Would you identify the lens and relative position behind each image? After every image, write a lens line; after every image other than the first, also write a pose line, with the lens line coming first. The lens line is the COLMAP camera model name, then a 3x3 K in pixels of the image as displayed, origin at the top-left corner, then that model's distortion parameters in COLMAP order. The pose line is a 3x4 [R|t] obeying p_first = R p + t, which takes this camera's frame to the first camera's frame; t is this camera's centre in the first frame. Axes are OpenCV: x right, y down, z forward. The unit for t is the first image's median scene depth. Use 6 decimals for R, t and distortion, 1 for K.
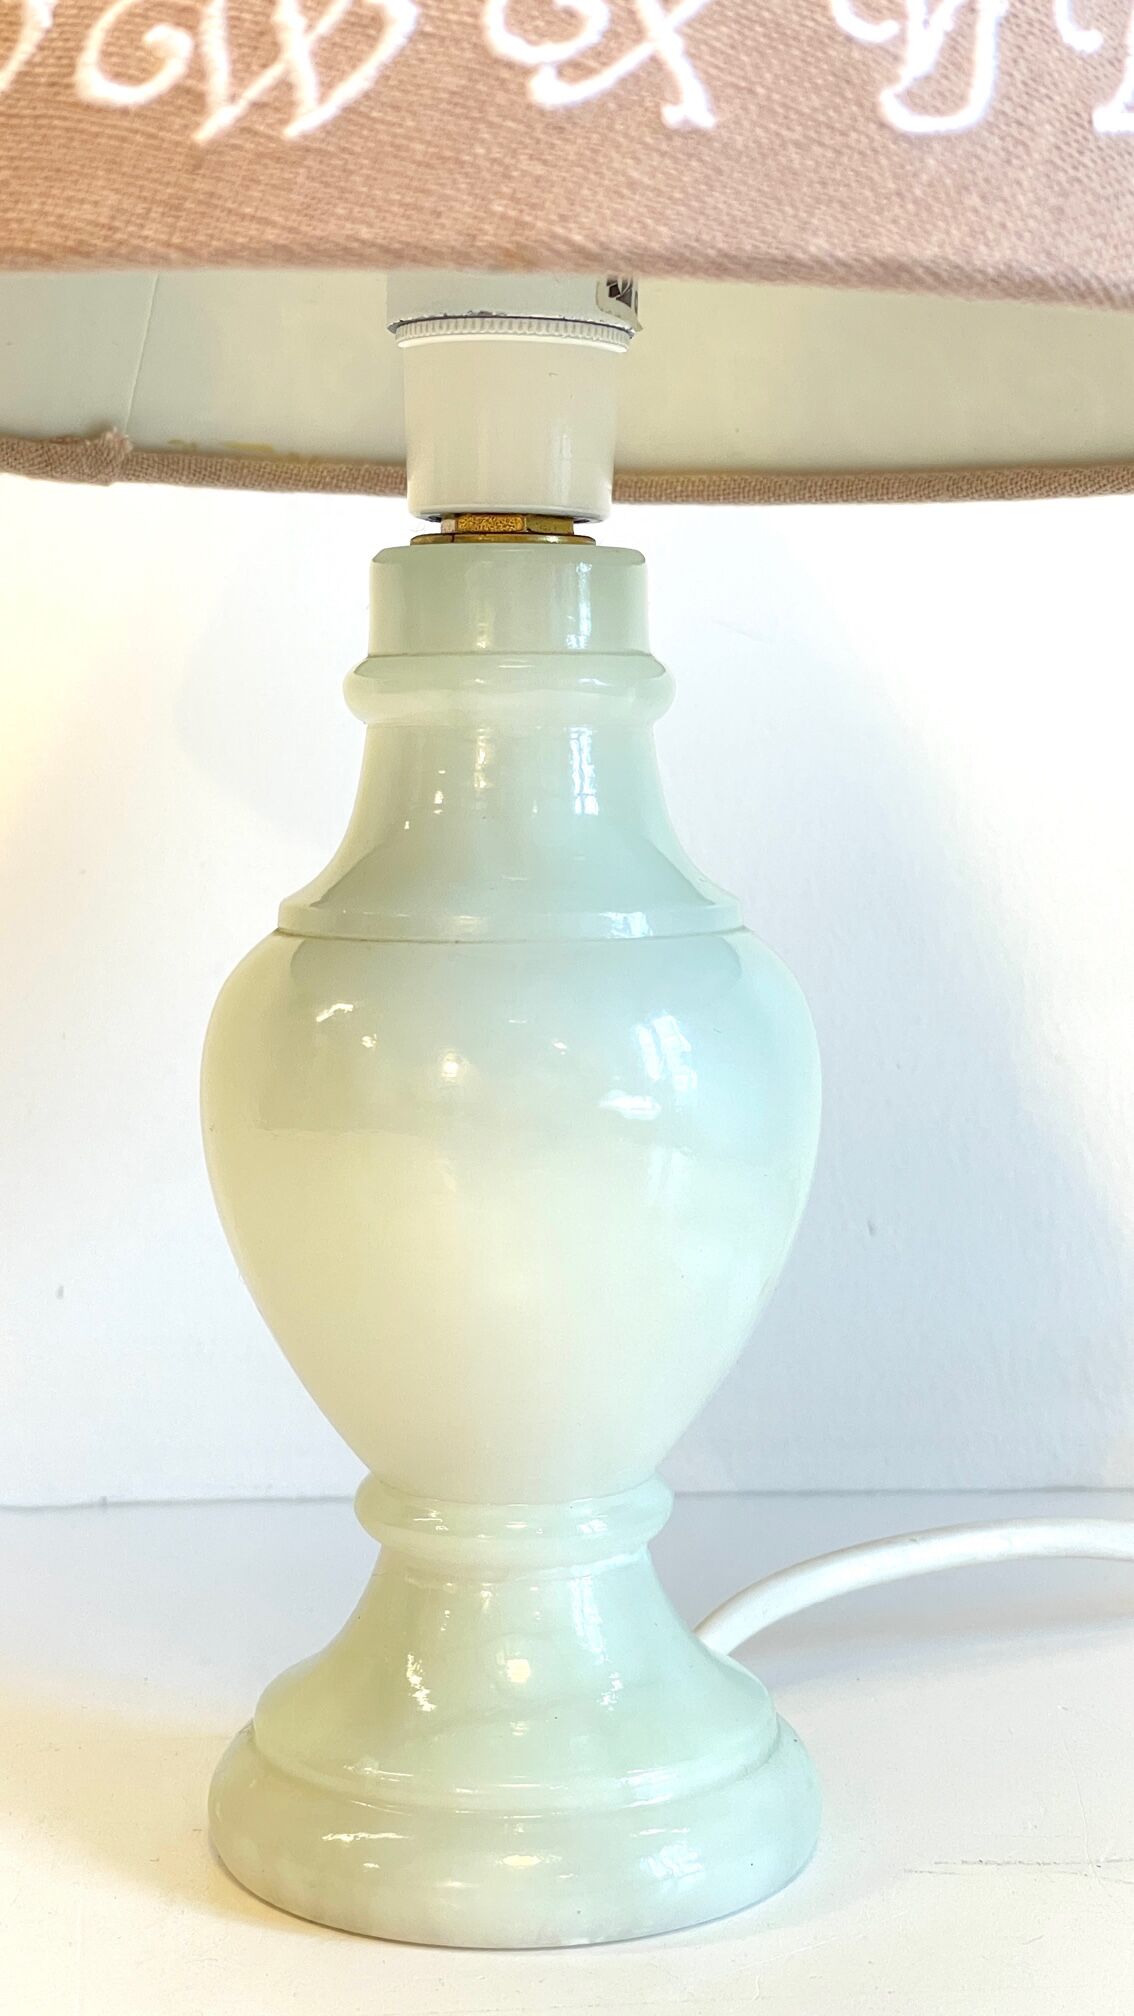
lens RADIAL K [[3185.5, 0, 567.0], [0, 3185.5, 1008.0], [0, 0, 1]] dist [0.001123, 0.023765]
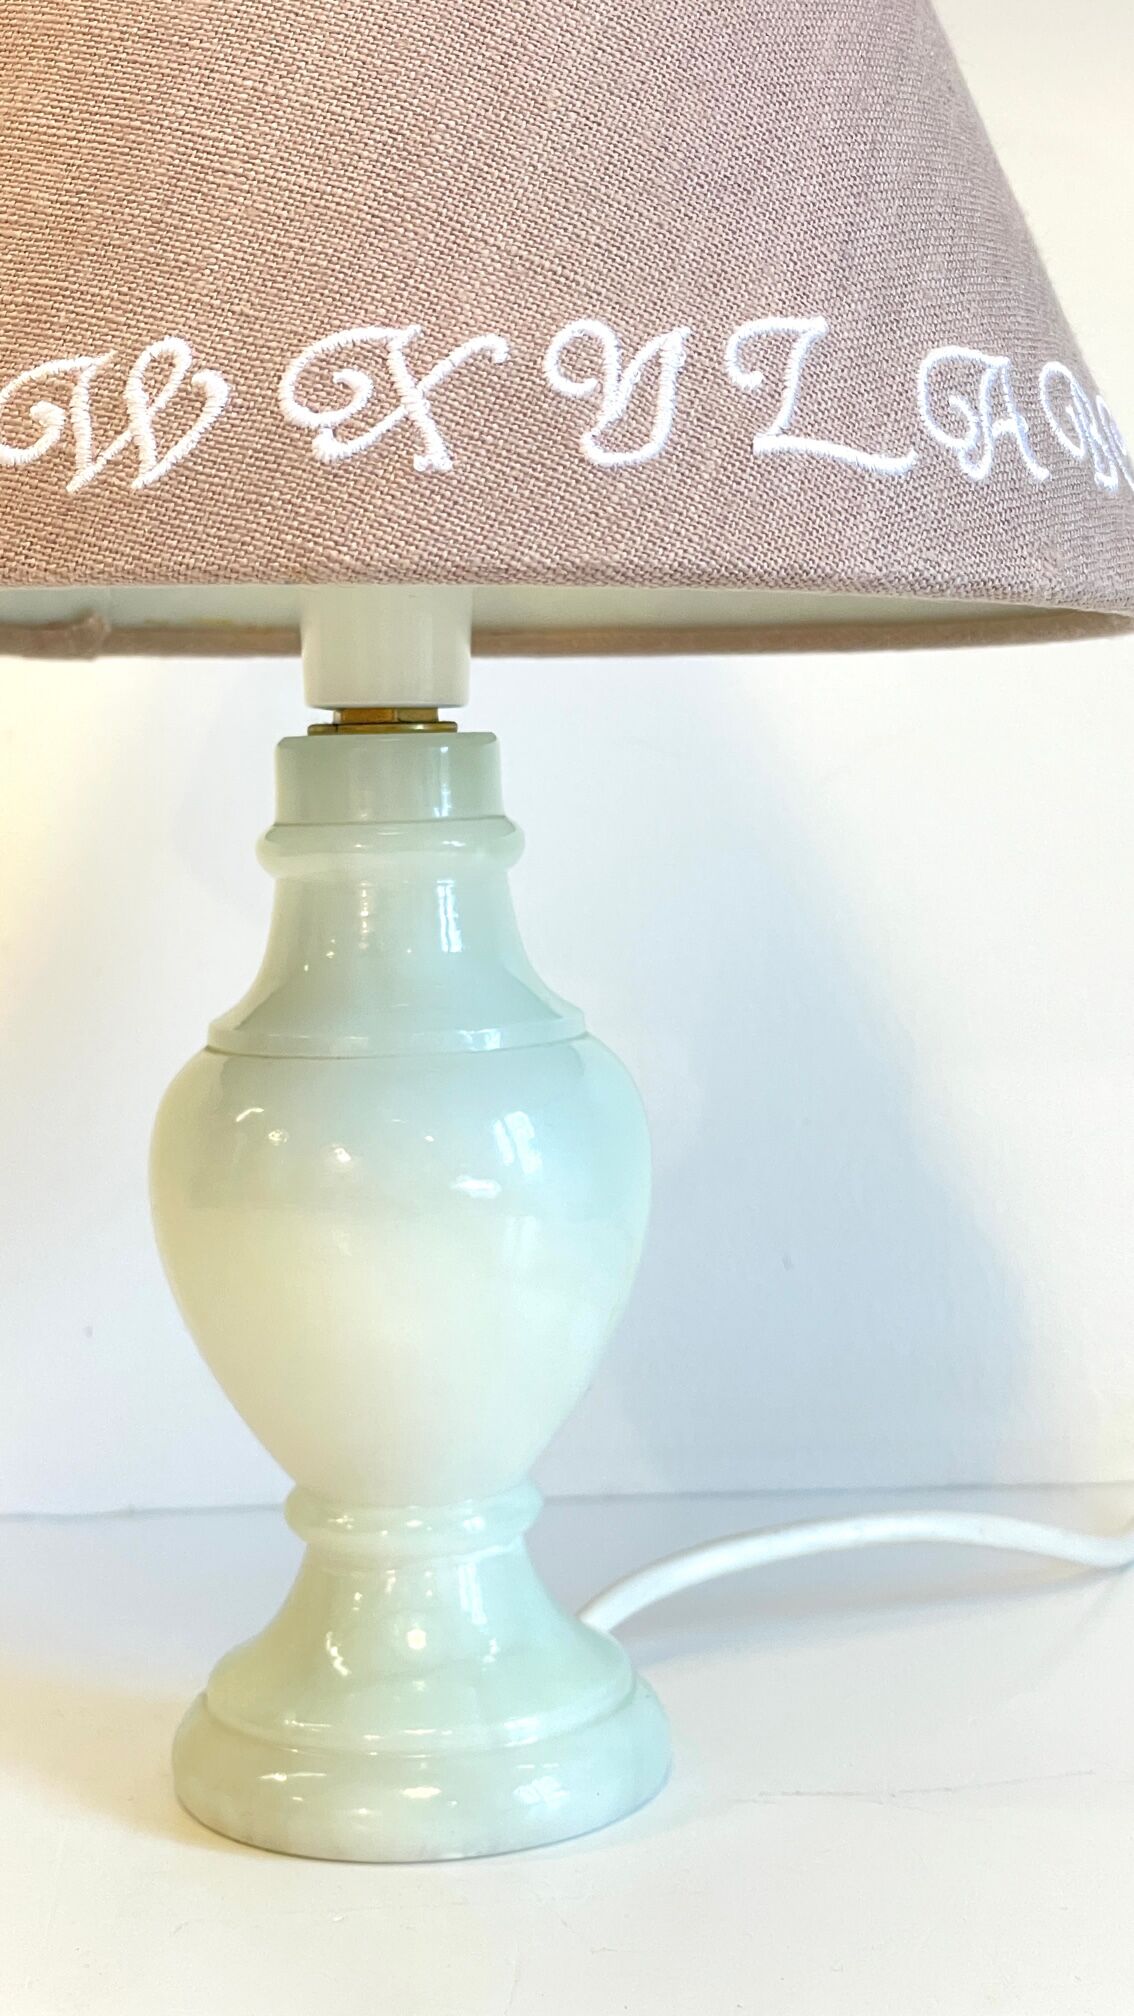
lens RADIAL K [[3185.5, 0, 567.0], [0, 3185.5, 1008.0], [0, 0, 1]] dist [0.001123, 0.023765]
pose [[0.998680, -0.023935, -0.045457, 0.112656], [0.023881, 0.999713, -0.001715, -0.036386], [0.045485, 0.000627, 0.998965, -0.247130]]
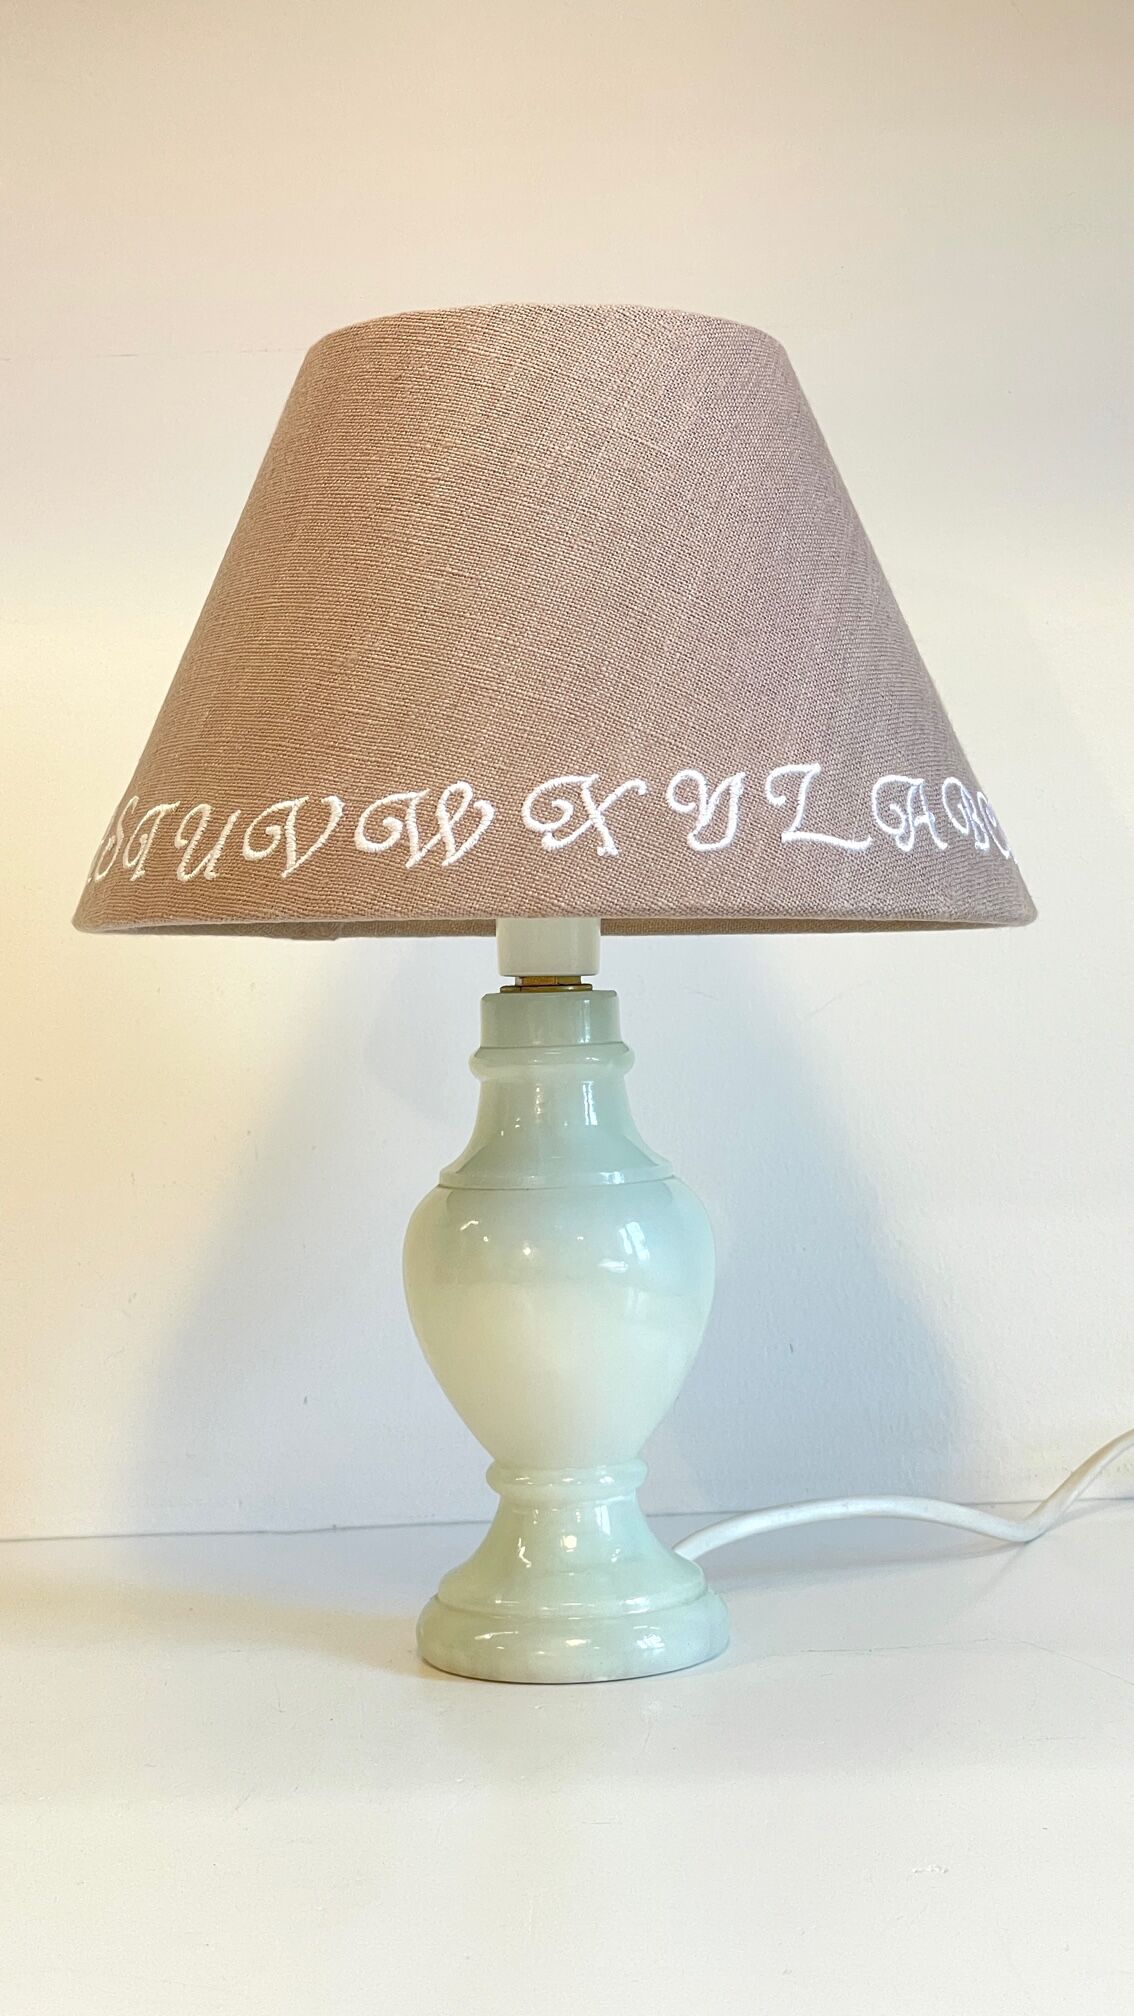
lens RADIAL K [[3185.5, 0, 567.0], [0, 3185.5, 1008.0], [0, 0, 1]] dist [0.001123, 0.023765]
pose [[0.998898, -0.033776, -0.032575, 0.062299], [0.031476, 0.997140, -0.068706, 0.004723], [0.034803, 0.067605, 0.997105, -1.071789]]
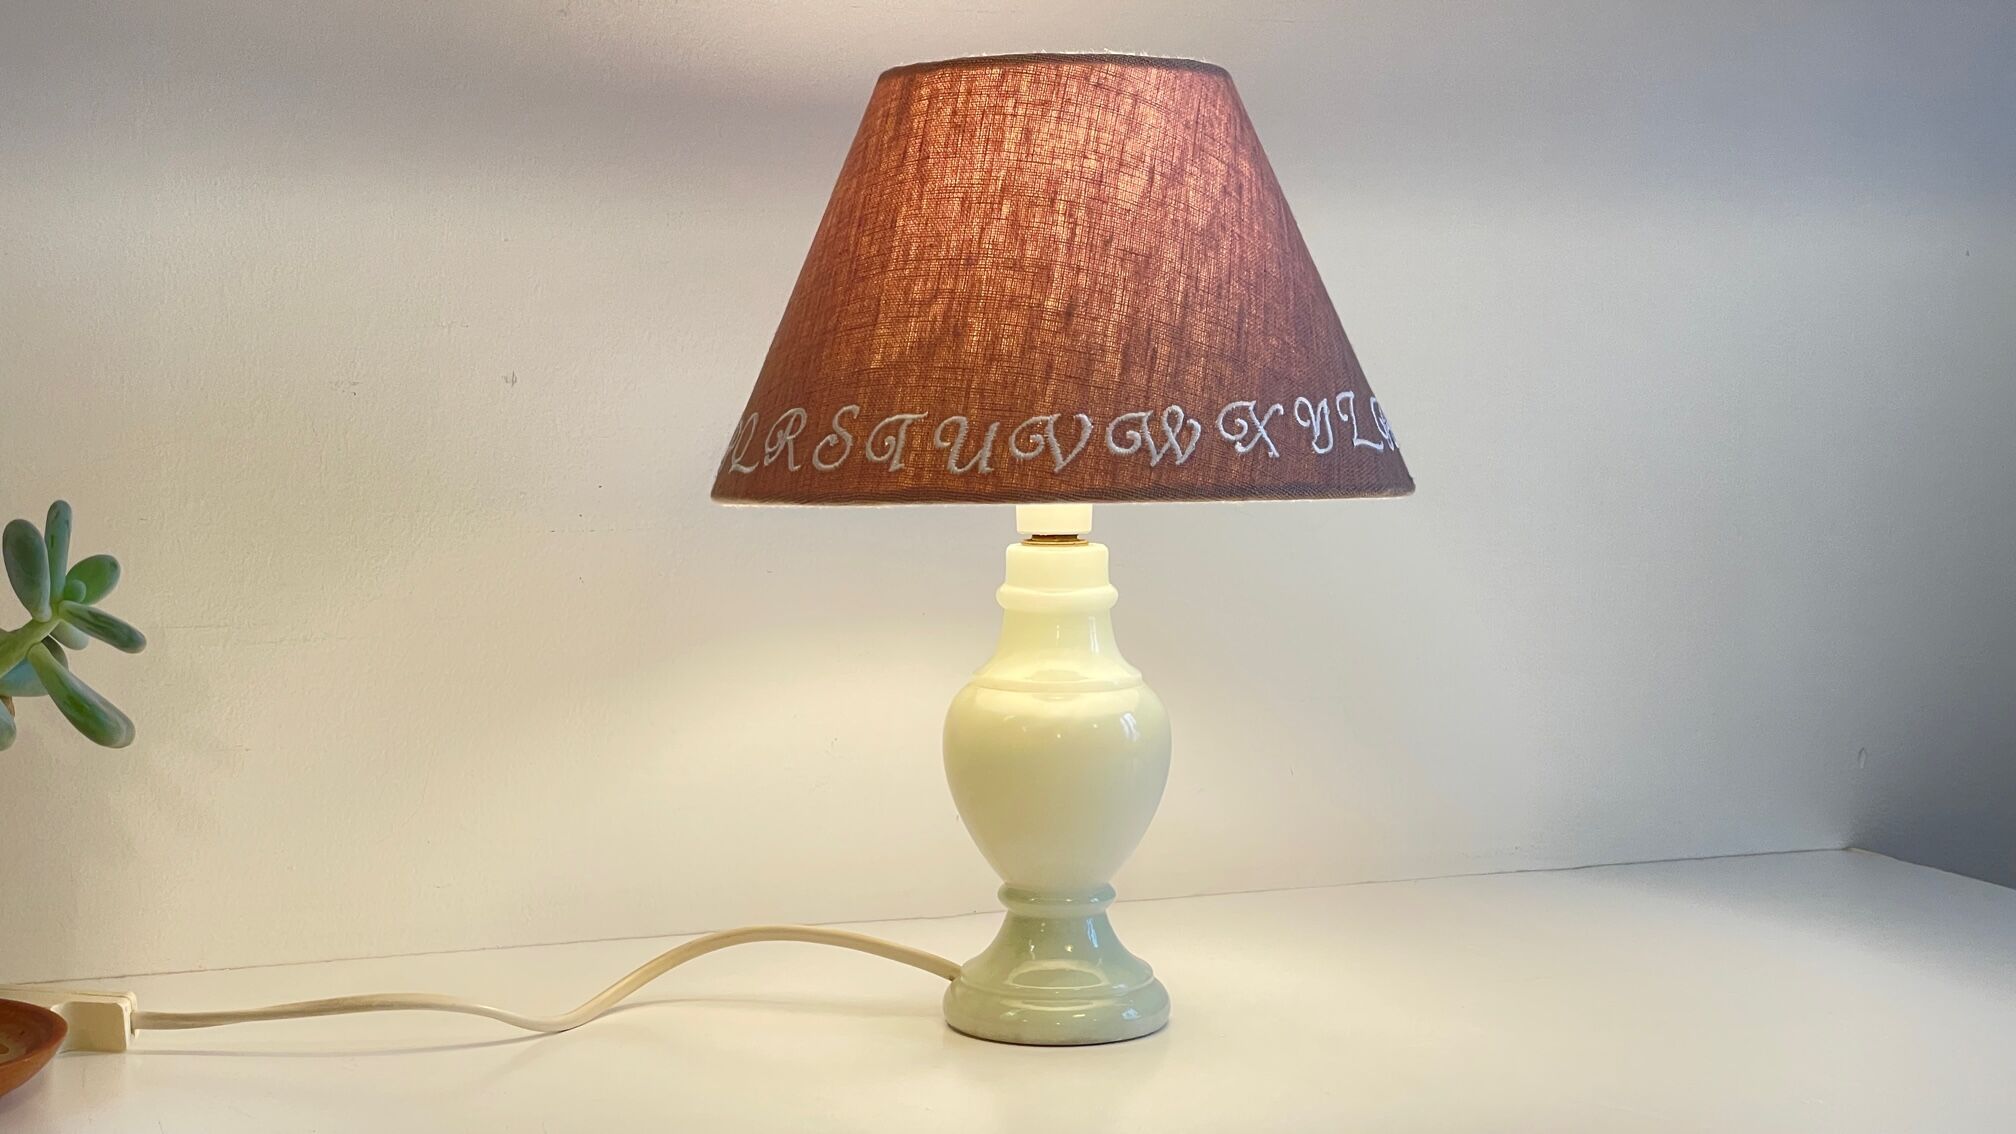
lens RADIAL K [[3030.5, 0, 1004.8], [0, 3030.5, 564.7], [0, 0, 1]] dist [0.088300, 0.114425]
pose [[0.893107, -0.052188, 0.446807, -1.311113], [0.067473, 0.997552, -0.018352, -0.087390], [-0.444755, 0.046538, 0.894442, -1.412287]]
